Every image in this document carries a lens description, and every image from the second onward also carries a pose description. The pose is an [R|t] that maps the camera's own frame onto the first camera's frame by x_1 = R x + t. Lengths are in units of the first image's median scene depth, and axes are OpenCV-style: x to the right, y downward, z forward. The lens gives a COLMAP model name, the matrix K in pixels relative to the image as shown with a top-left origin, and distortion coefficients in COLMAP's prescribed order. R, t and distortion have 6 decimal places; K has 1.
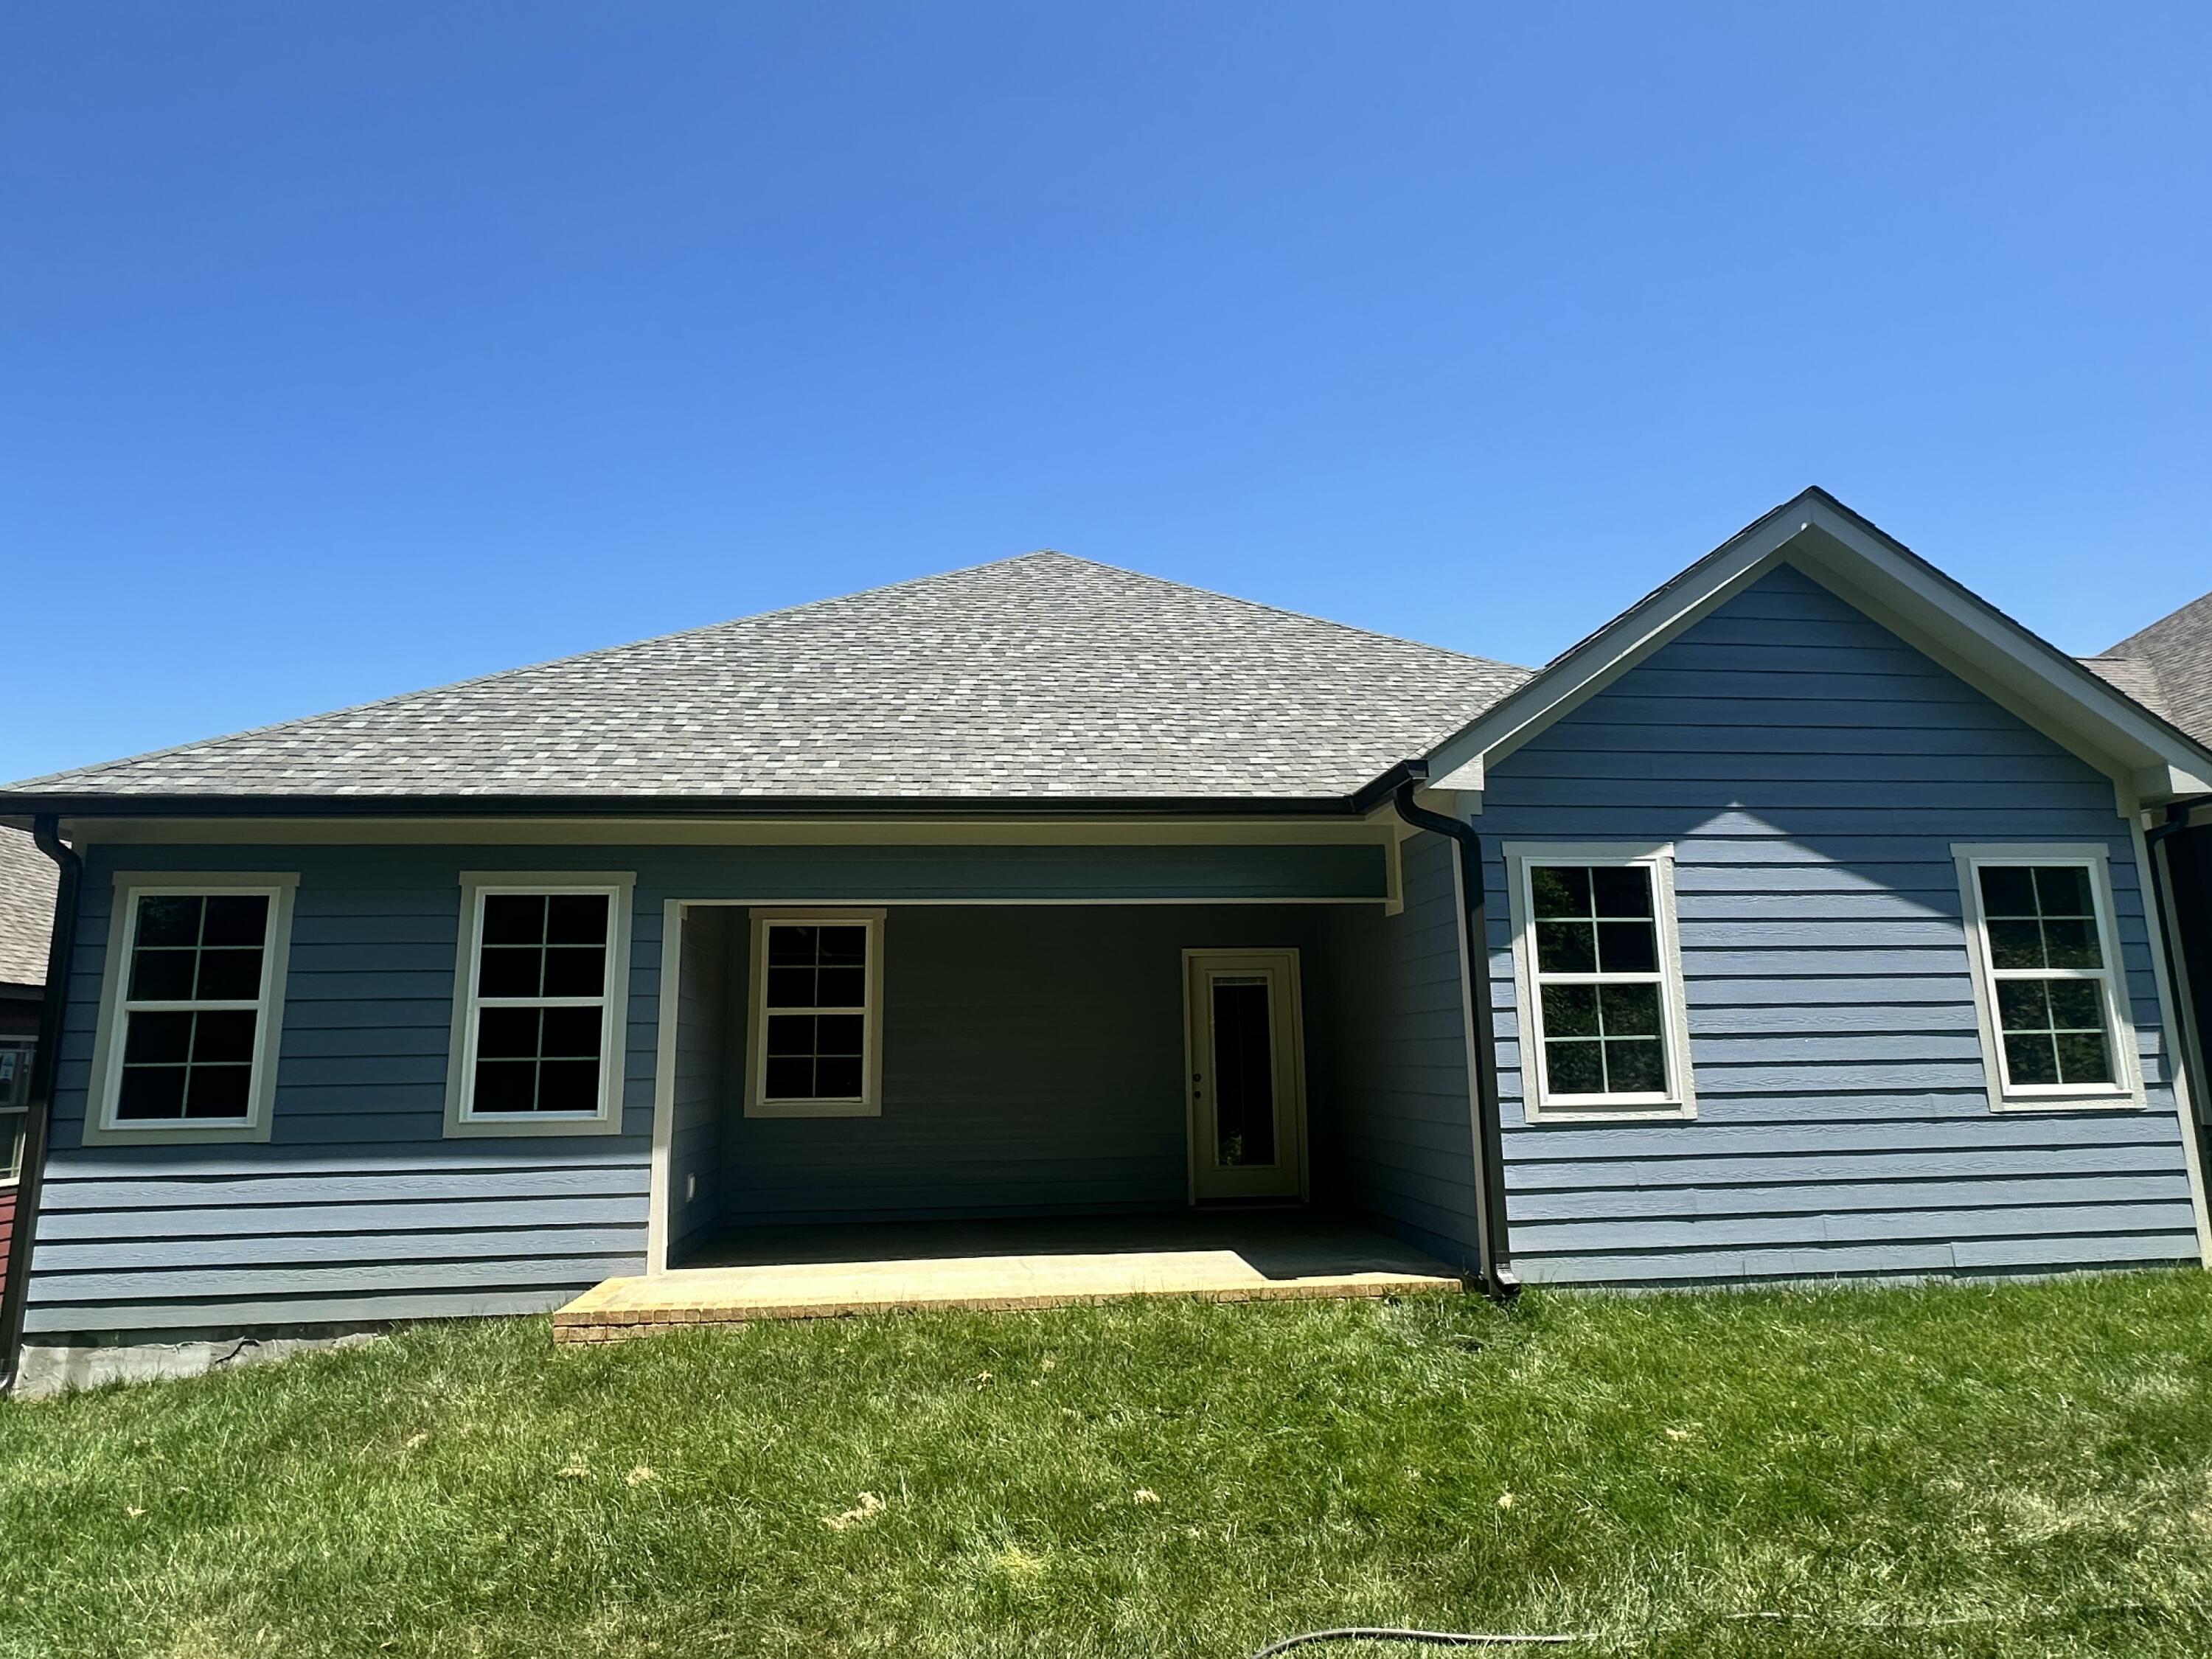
lens RADIAL K [[1257.6, 0, 1106.0], [0, 1257.6, 829.5], [0, 0, 1]] dist [0.003116, 0.000564]
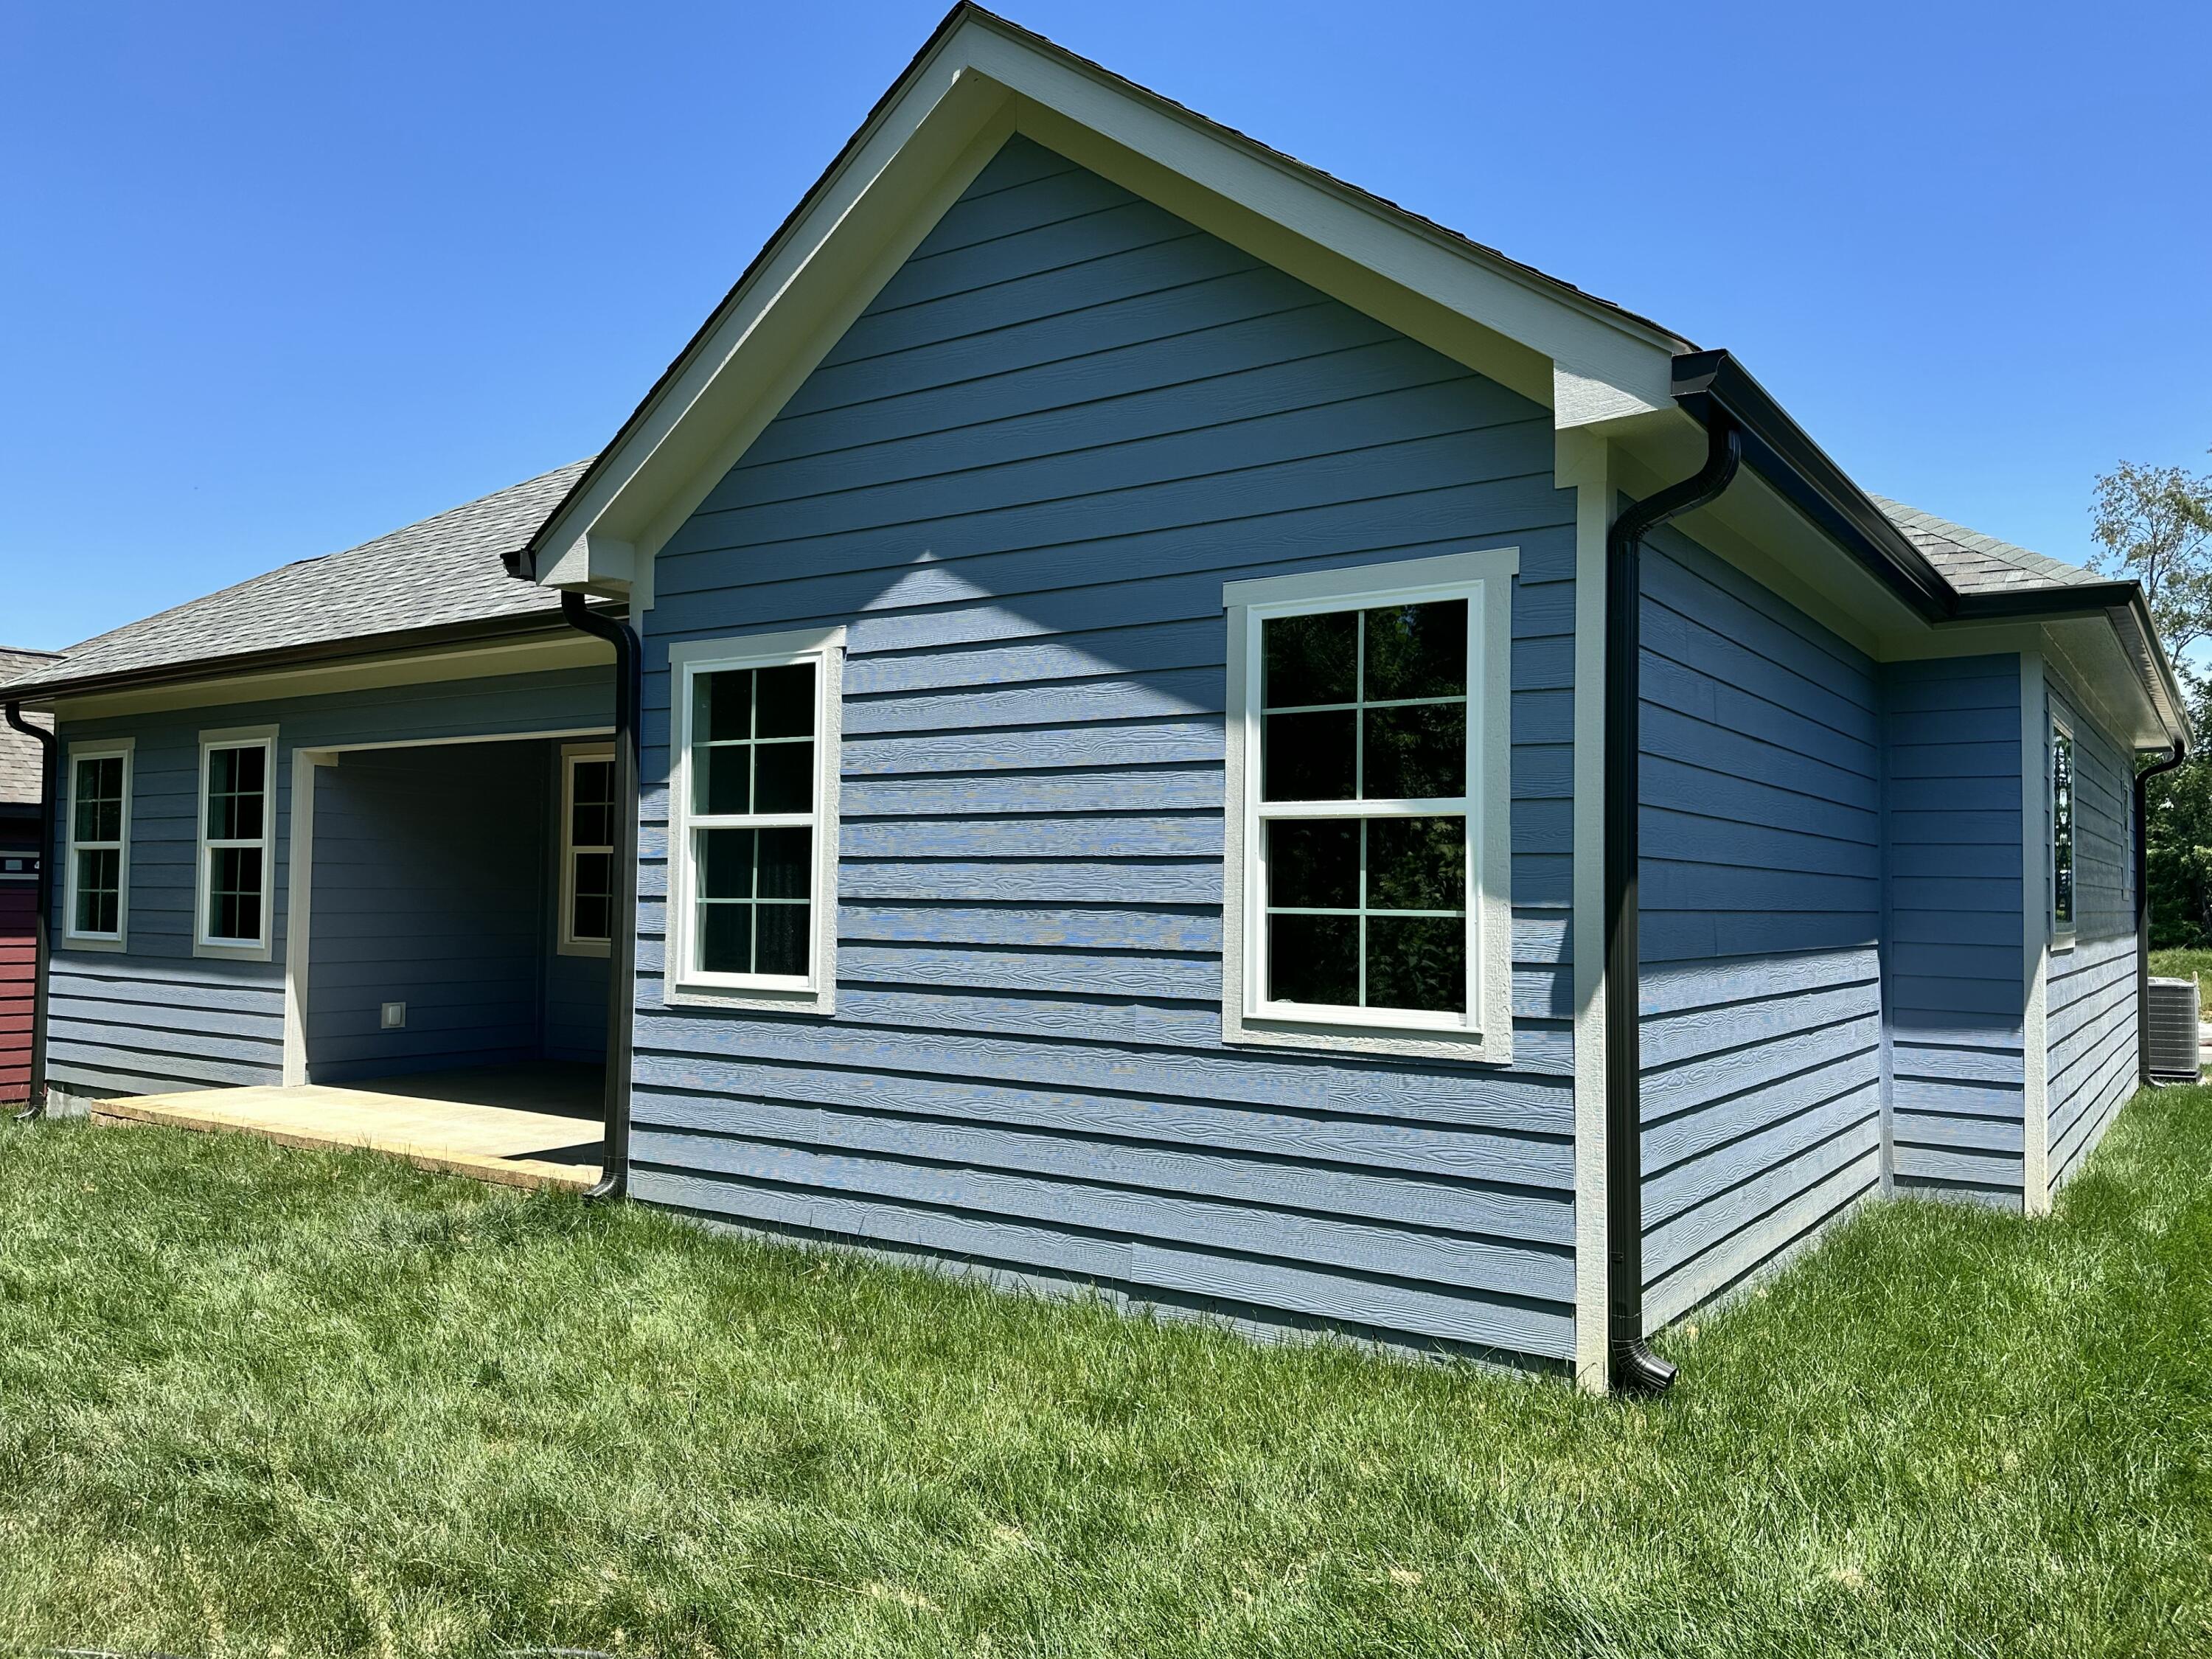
lens RADIAL K [[1613.8, 0, 1106.0], [0, 1613.8, 829.5], [0, 0, 1]] dist [0.079222, -0.002534]
pose [[0.755147, 0.000395, -0.655555, 1.137735], [0.092594, 0.989910, 0.107258, 0.039293], [0.648983, -0.141696, 0.747492, 0.410136]]
